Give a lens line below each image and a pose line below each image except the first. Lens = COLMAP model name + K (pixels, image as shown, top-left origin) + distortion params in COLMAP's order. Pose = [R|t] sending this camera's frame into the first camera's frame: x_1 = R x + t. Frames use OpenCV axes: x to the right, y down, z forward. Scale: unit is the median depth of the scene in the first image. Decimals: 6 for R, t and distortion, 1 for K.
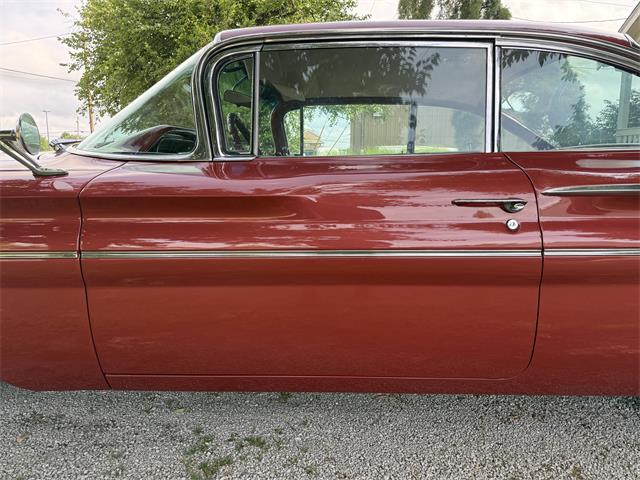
lens RADIAL K [[459.1, 0, 317.1], [0, 459.1, 242.2], [0, 0, 1]] dist [0.022412, -0.034249]
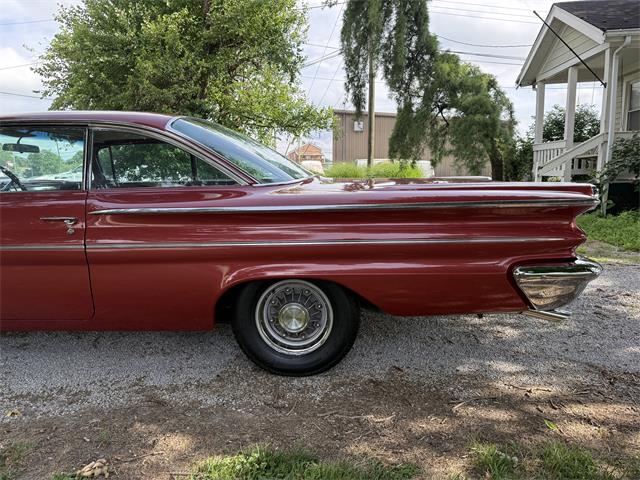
lens RADIAL K [[459.1, 0, 317.1], [0, 459.1, 239.1], [0, 0, 1]] dist [0.022412, -0.034249]
pose [[0.999788, -0.008112, -0.018908, 0.151752], [0.007539, 0.999516, -0.030169, 0.005807], [0.019143, 0.030020, 0.999366, -0.084860]]
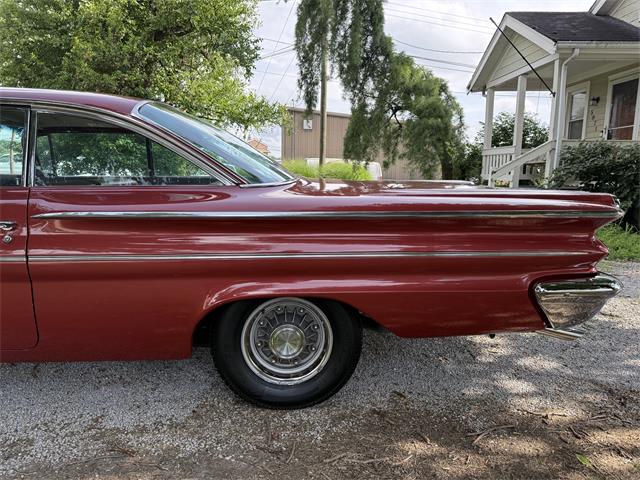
lens RADIAL K [[459.1, 0, 323.7], [0, 459.1, 241.1], [0, 0, 1]] dist [0.022412, -0.034249]
pose [[0.993221, -0.000032, 0.116241, 0.131038], [0.002640, 0.999748, -0.022287, 0.000121], [-0.116211, 0.022442, 0.992971, -0.057062]]
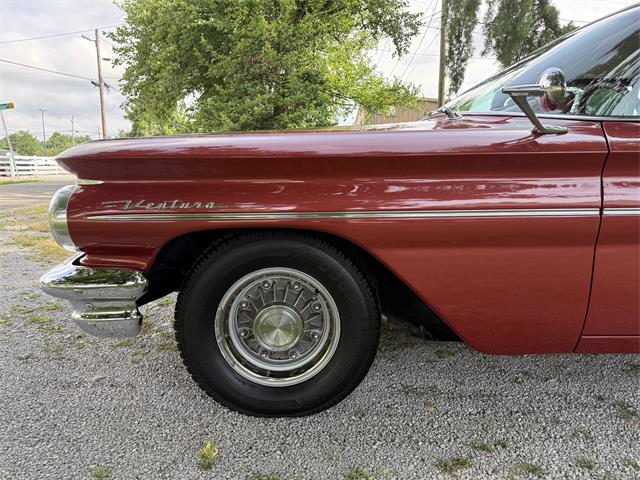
lens RADIAL K [[459.1, 0, 325.8], [0, 459.1, 238.1], [0, 0, 1]] dist [0.022412, -0.034249]
pose [[0.999495, -0.005565, 0.031278, -0.125816], [0.005847, 0.999943, -0.008947, 0.009877], [-0.031226, 0.009125, 0.999471, 0.002615]]
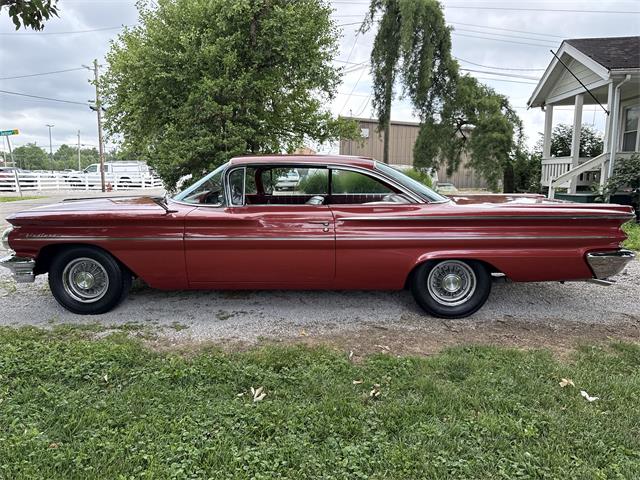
lens RADIAL K [[459.1, 0, 320.5], [0, 459.1, 241.8], [0, 0, 1]] dist [0.022412, -0.034249]
pose [[0.999922, 0.003496, 0.012017, 0.036946], [-0.003161, 0.999609, -0.027787, 0.013801], [-0.012109, 0.027746, 0.999542, -0.218766]]
